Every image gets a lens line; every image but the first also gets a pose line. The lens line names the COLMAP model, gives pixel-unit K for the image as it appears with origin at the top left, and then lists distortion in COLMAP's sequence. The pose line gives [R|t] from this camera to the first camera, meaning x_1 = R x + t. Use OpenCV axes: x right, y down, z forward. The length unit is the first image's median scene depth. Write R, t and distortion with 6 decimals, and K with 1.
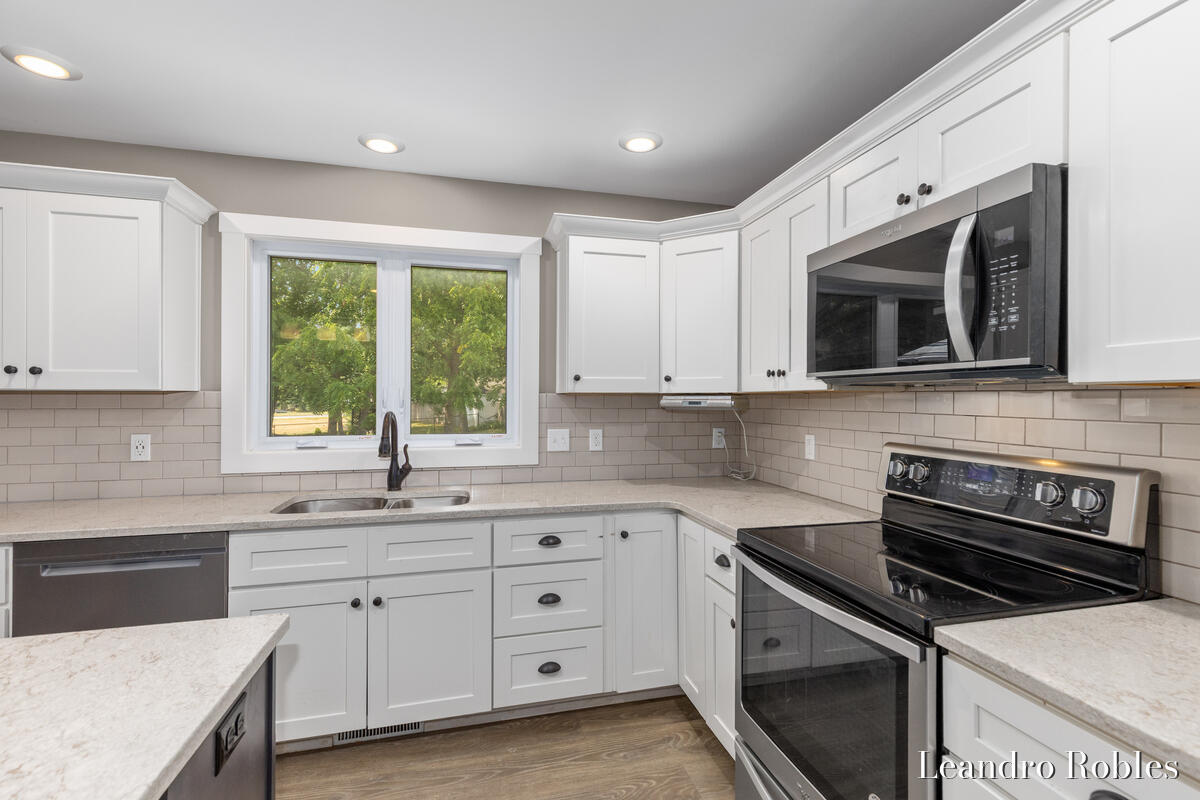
lens RADIAL K [[544.1, 0, 602.4], [0, 544.1, 396.0], [0, 0, 1]] dist [0.009785, 0.000236]
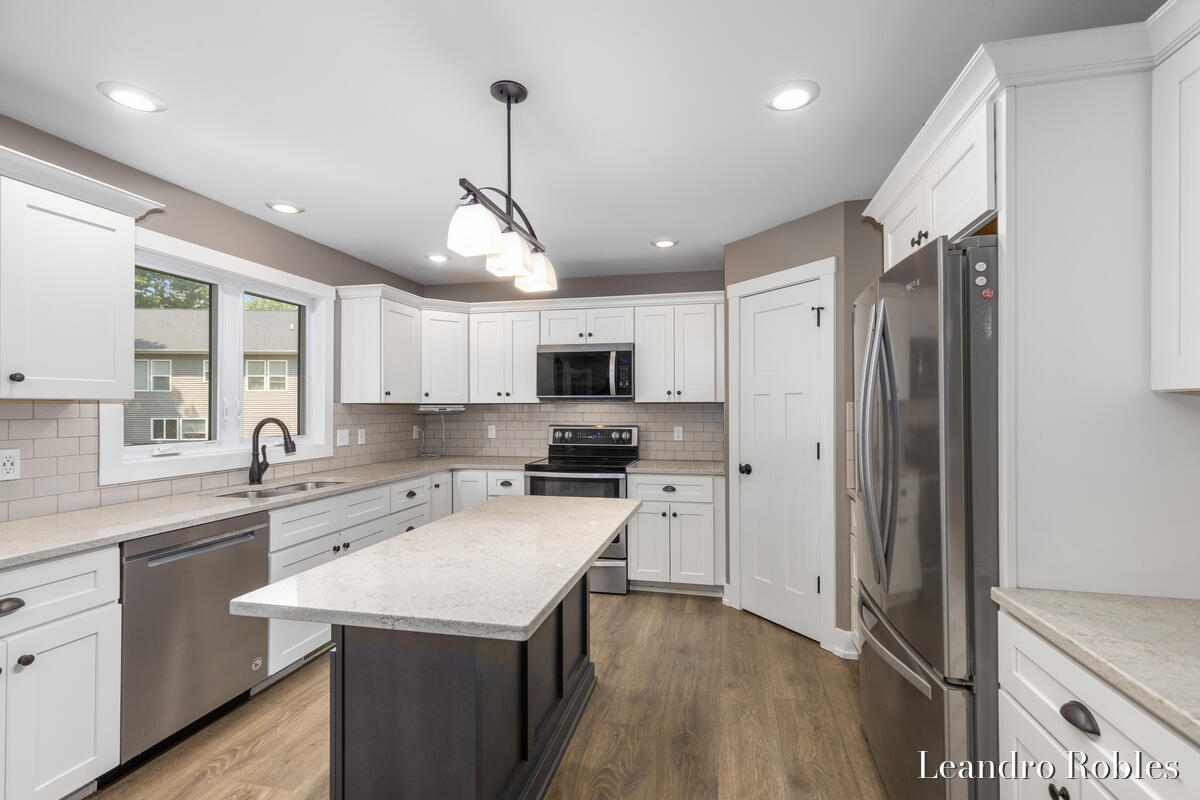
lens RADIAL K [[544.1, 0, 595.0], [0, 544.1, 404.1], [0, 0, 1]] dist [0.009785, 0.000236]
pose [[0.475393, 0.001810, 0.879772, -1.145901], [-0.000145, 0.999998, -0.001979, -0.000477], [-0.879773, 0.000813, 0.475393, -0.234897]]
